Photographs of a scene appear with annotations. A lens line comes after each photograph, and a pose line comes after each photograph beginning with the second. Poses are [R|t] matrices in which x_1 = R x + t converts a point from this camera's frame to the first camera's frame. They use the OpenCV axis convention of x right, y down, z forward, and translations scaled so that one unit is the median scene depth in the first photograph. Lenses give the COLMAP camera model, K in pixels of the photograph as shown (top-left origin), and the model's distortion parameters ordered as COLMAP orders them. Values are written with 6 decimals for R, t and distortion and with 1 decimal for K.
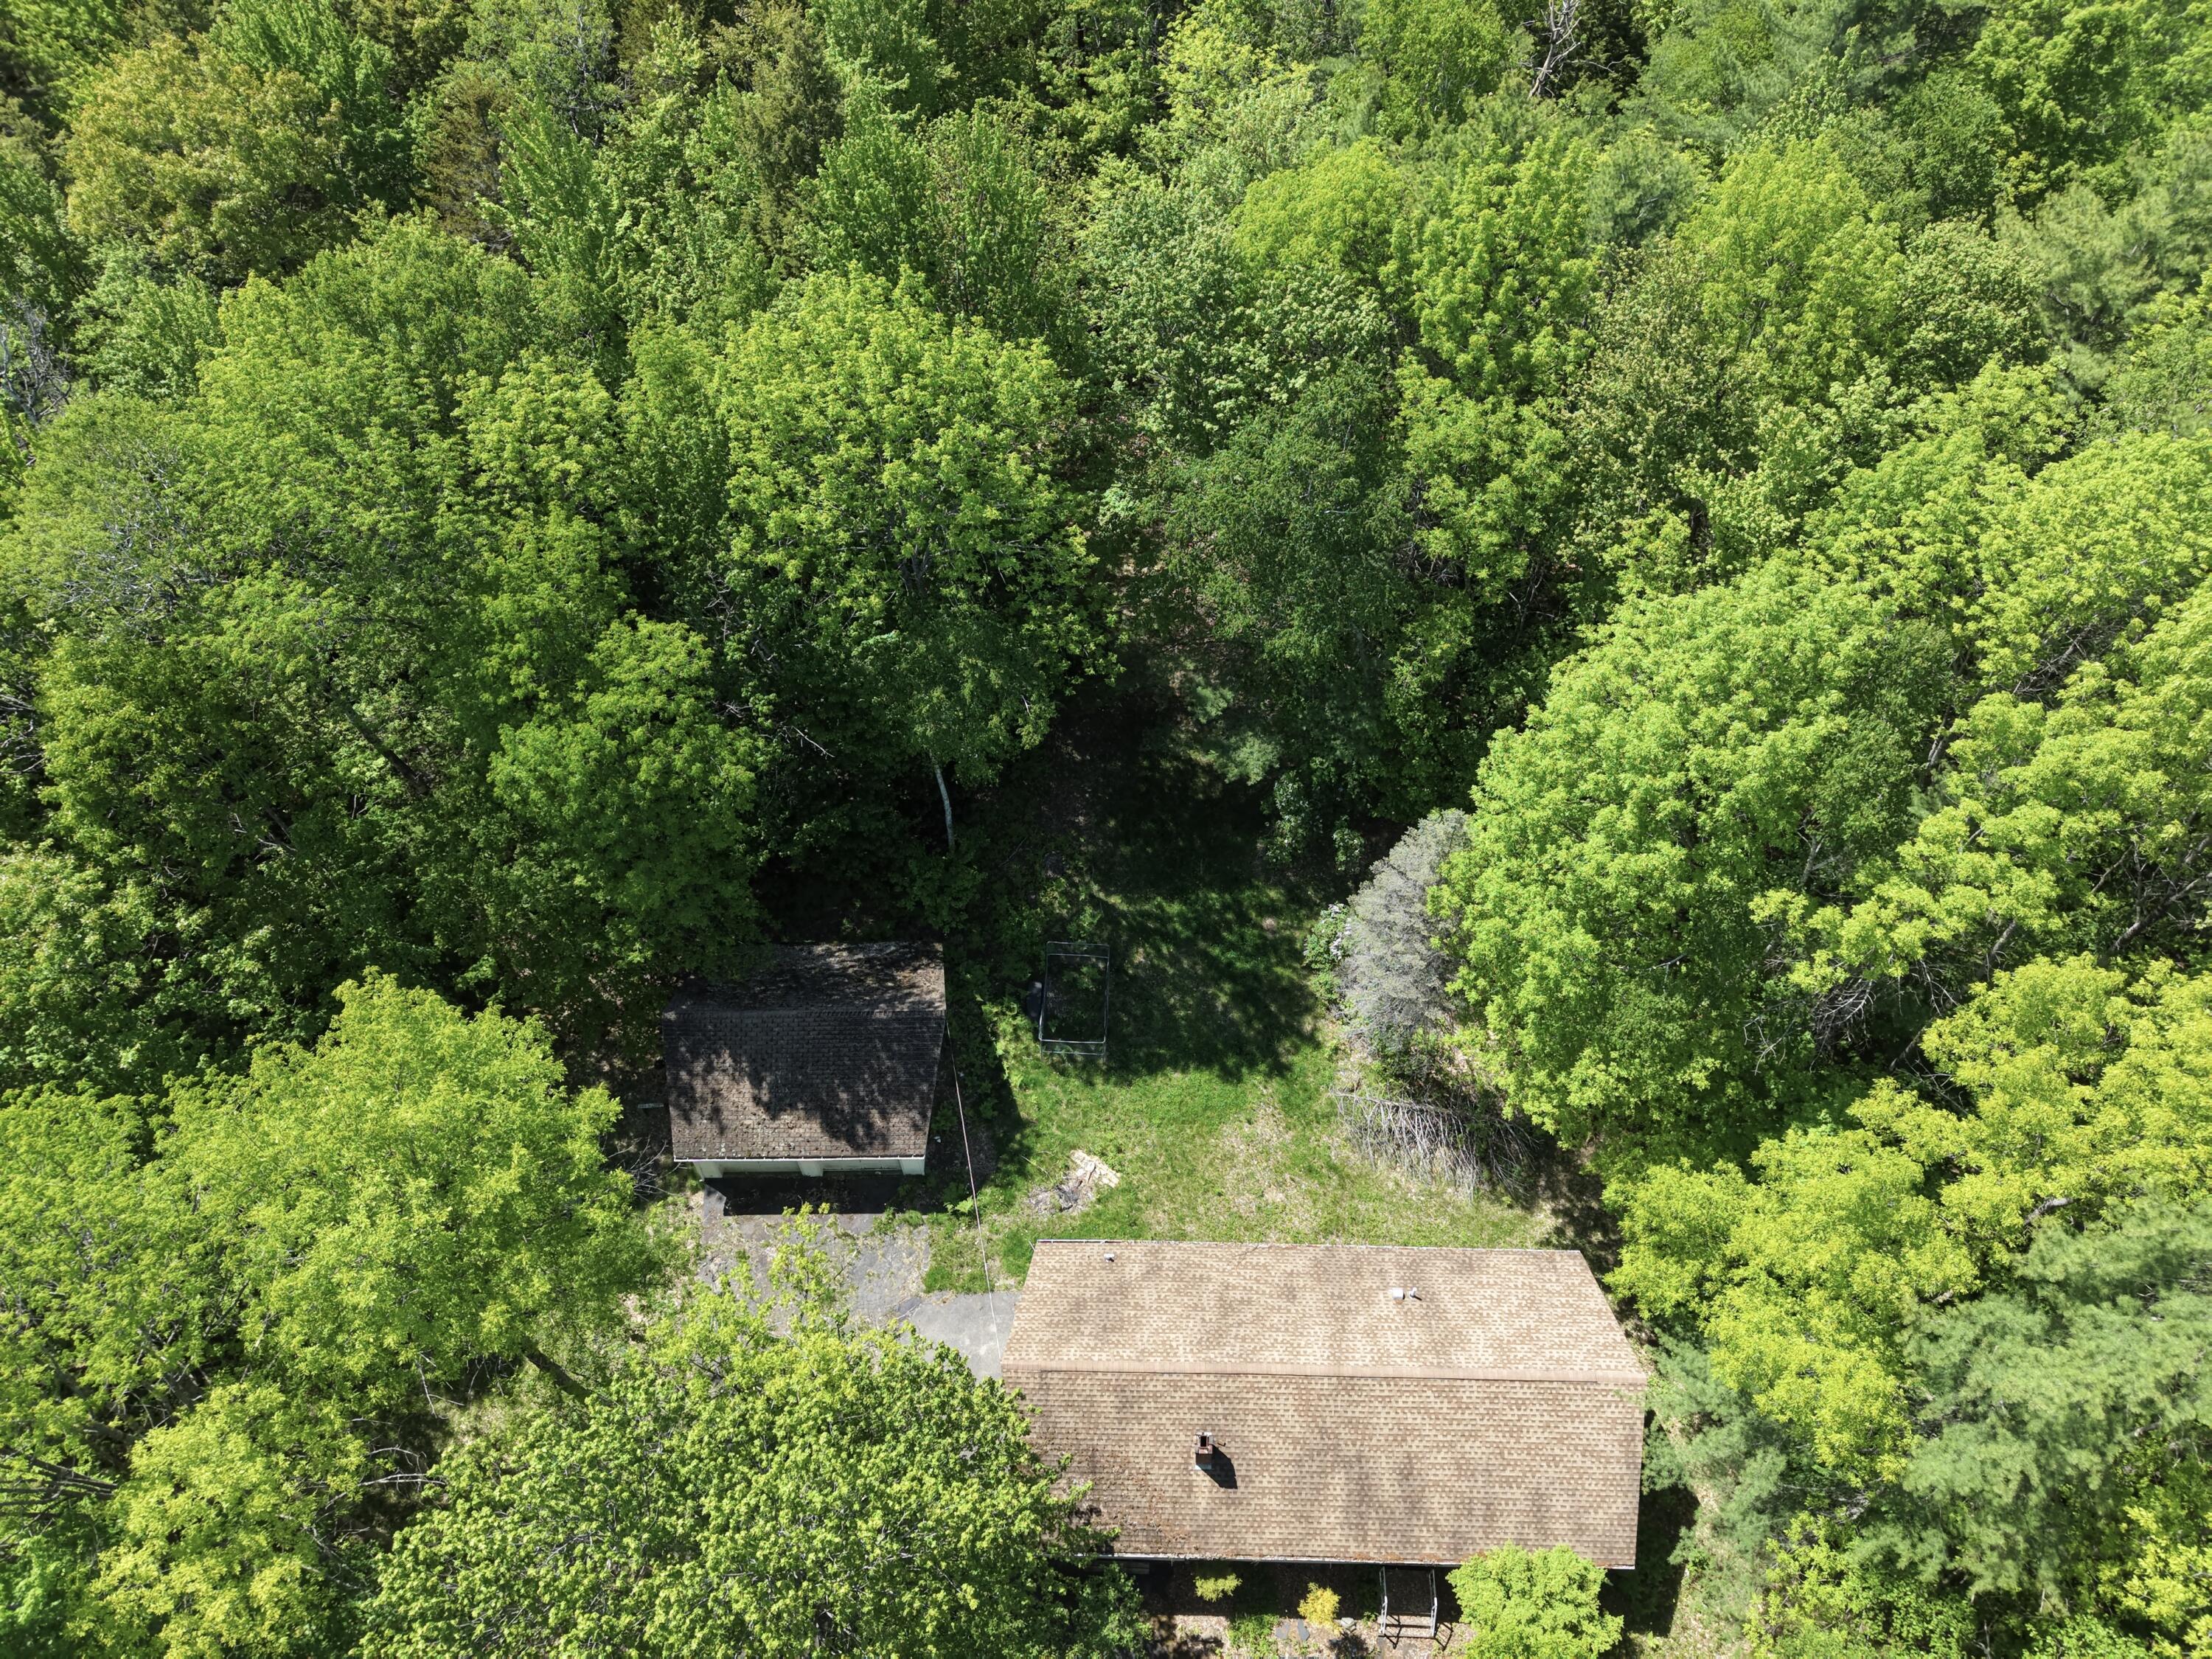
lens RADIAL K [[1480.9, 0, 1112.3], [0, 1480.9, 835.9], [0, 0, 1]] dist [0.047852, -0.051124]
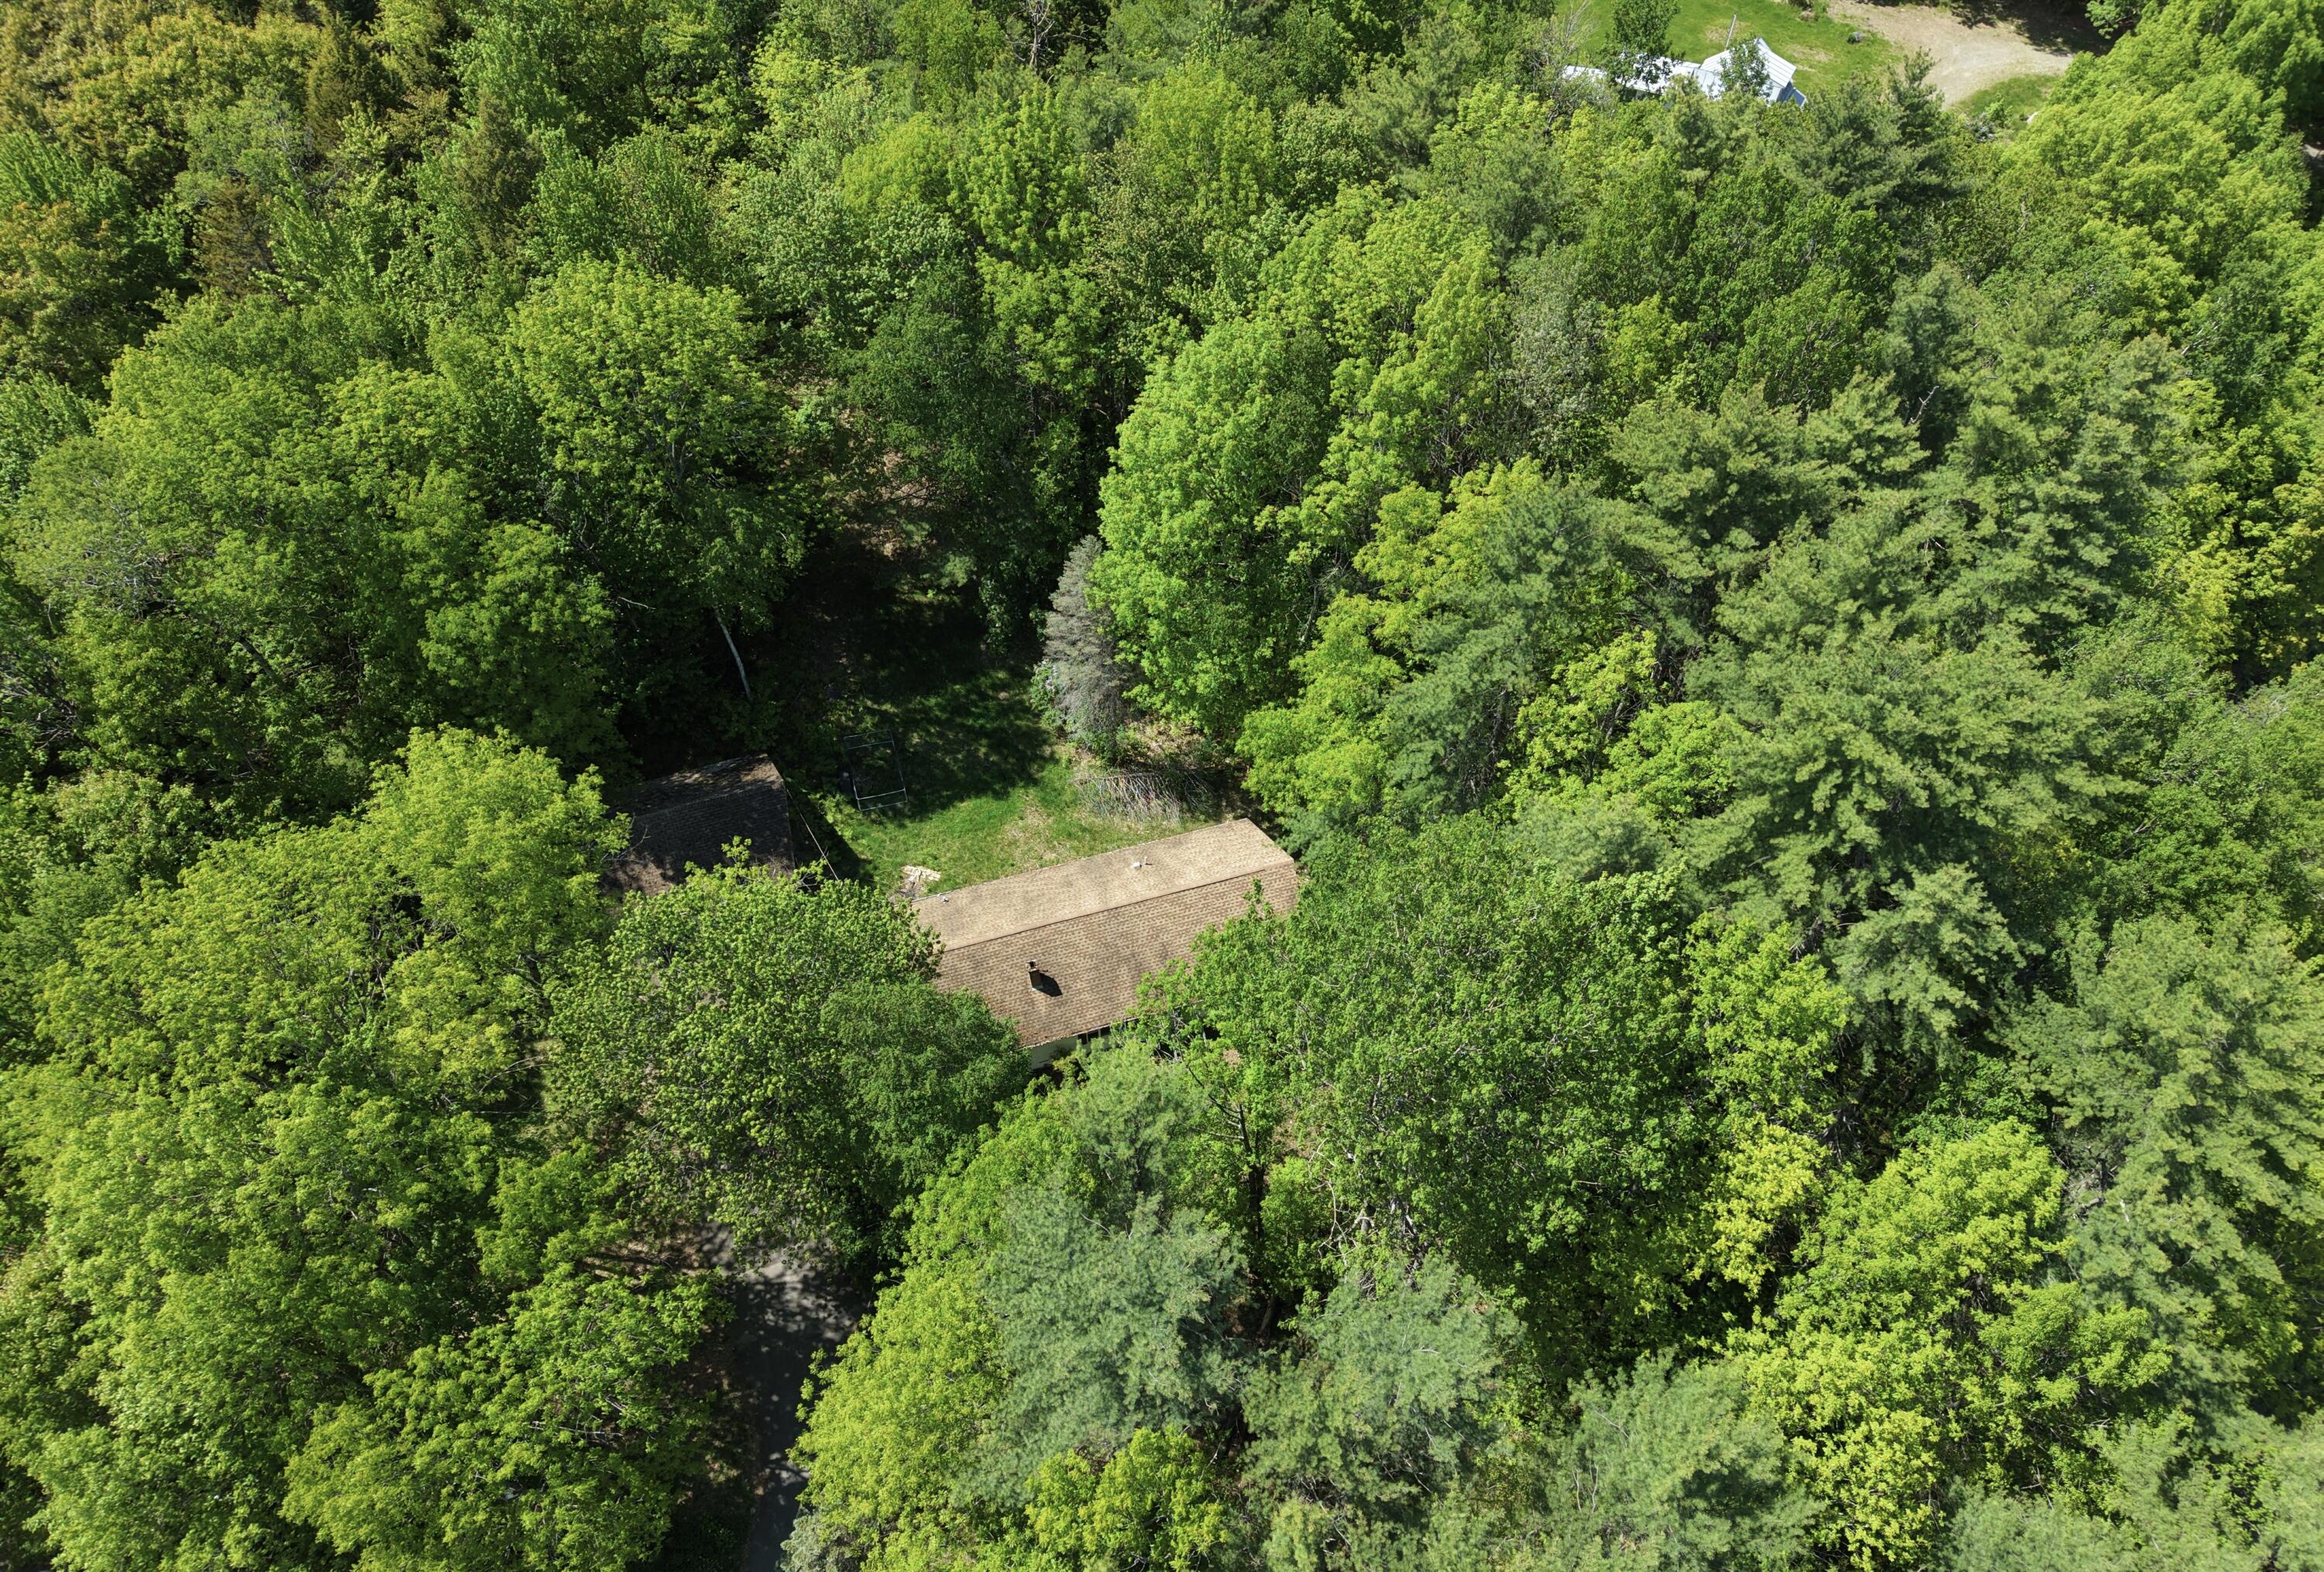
lens RADIAL K [[1404.6, 0, 1139.1], [0, 1404.6, 787.6], [0, 0, 1]] dist [0.037680, -0.019078]
pose [[0.949537, -0.257062, 0.179715, -0.038017], [0.257435, 0.966053, 0.021655, 0.194611], [-0.179181, 0.025702, 0.983480, -0.375865]]
